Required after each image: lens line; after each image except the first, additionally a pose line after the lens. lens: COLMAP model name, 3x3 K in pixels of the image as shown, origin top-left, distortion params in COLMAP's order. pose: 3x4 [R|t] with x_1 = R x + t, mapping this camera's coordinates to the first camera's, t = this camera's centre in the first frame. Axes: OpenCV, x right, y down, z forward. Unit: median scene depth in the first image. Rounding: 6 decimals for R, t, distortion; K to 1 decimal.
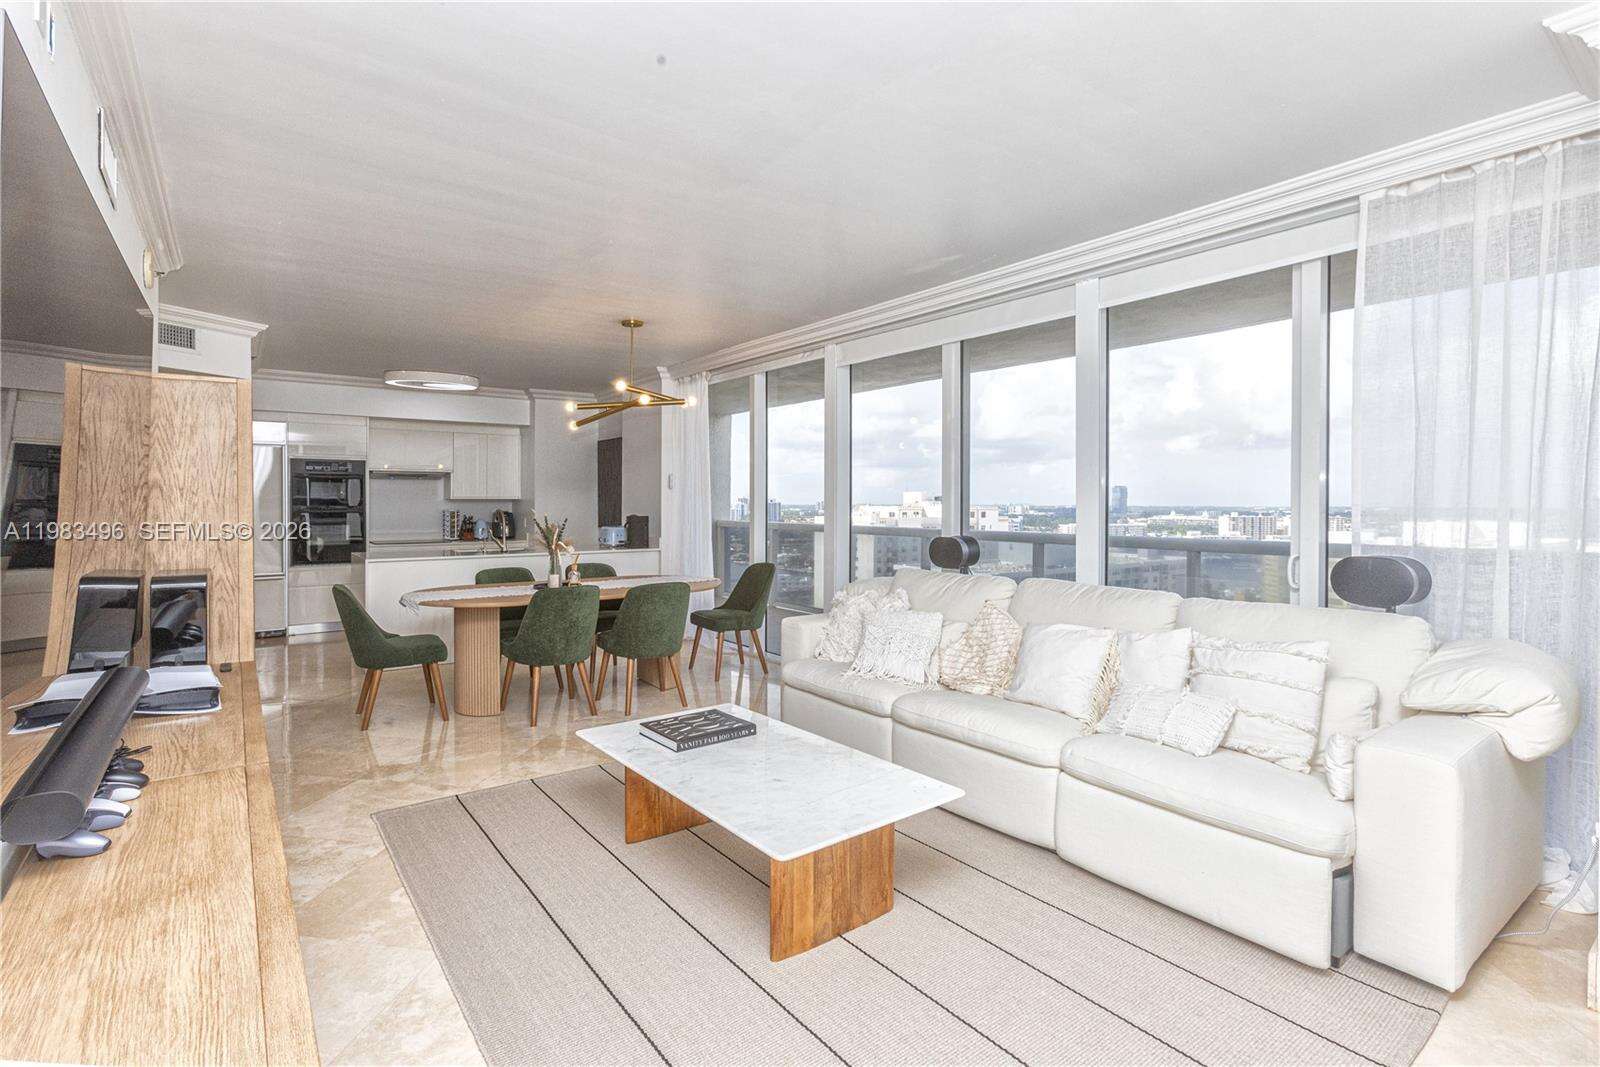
lens RADIAL K [[742.6, 0, 724.2], [0, 742.6, 506.3], [0, 0, 1]] dist [-0.002080, 0.000053]
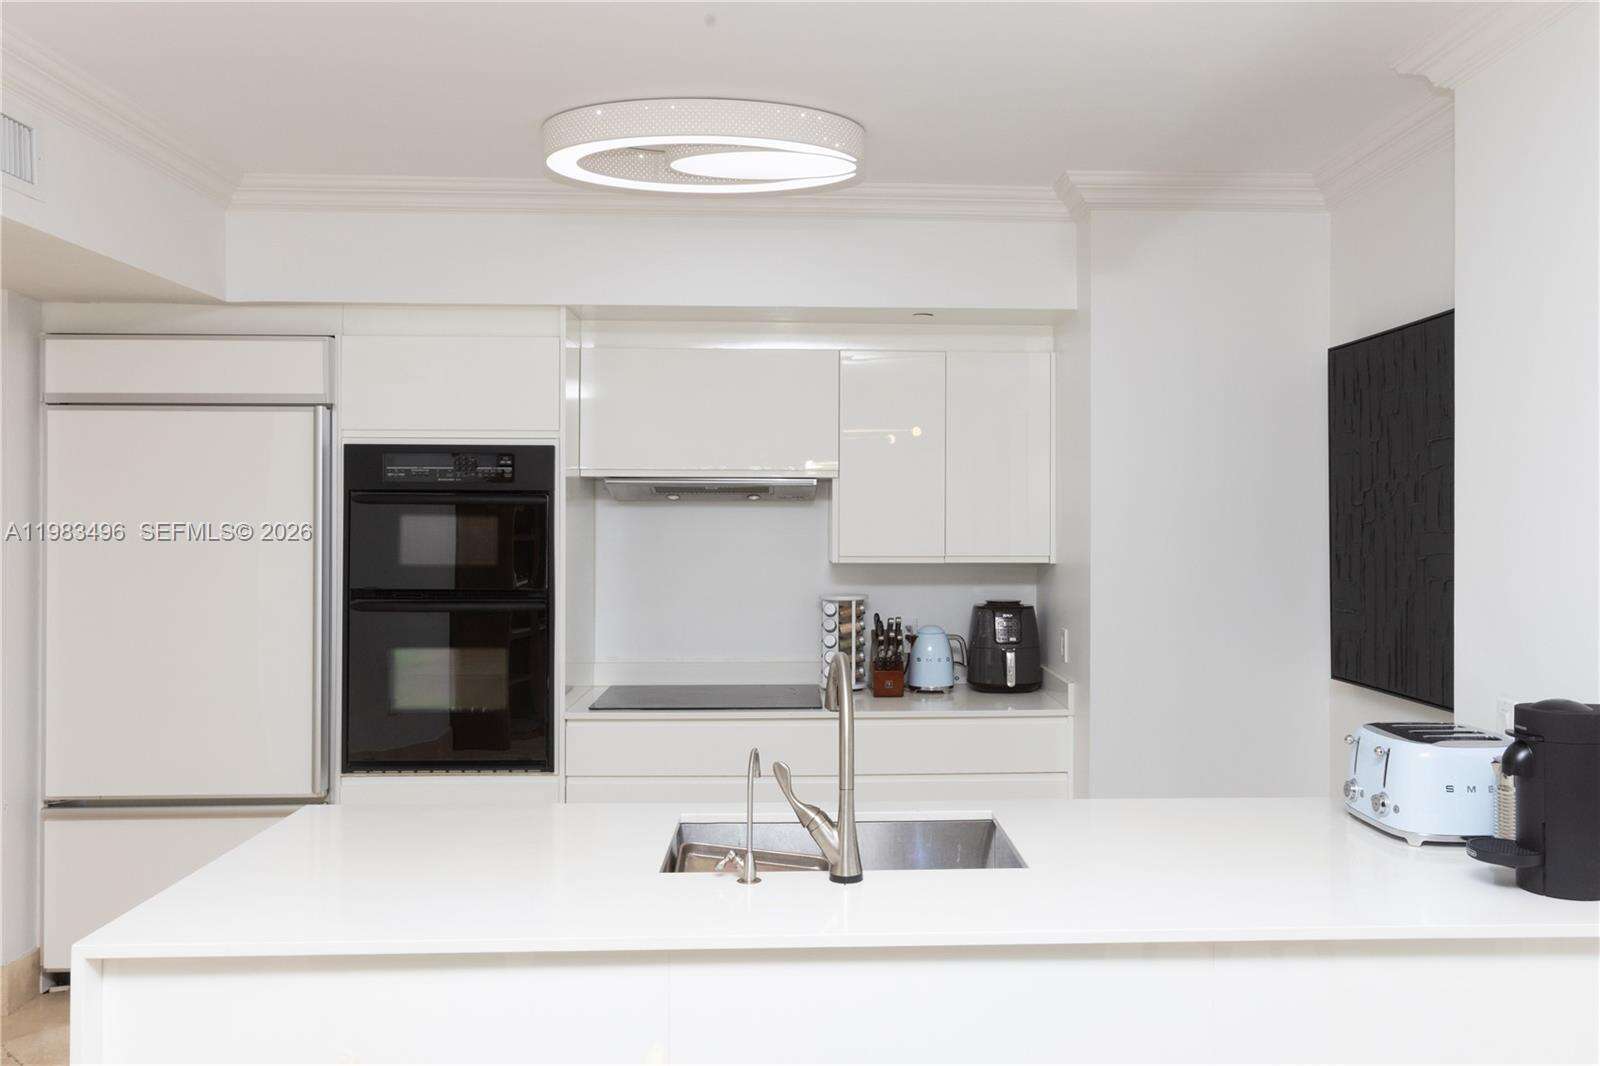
lens RADIAL K [[1209.4, 0, 826.9], [0, 1209.4, 542.3], [0, 0, 1]] dist [0.006957, -0.000045]
pose [[0.852512, 0.004074, -0.522692, -0.135474], [-0.003791, 0.999992, 0.001610, -0.026069], [0.522695, 0.000609, 0.852520, 0.749083]]
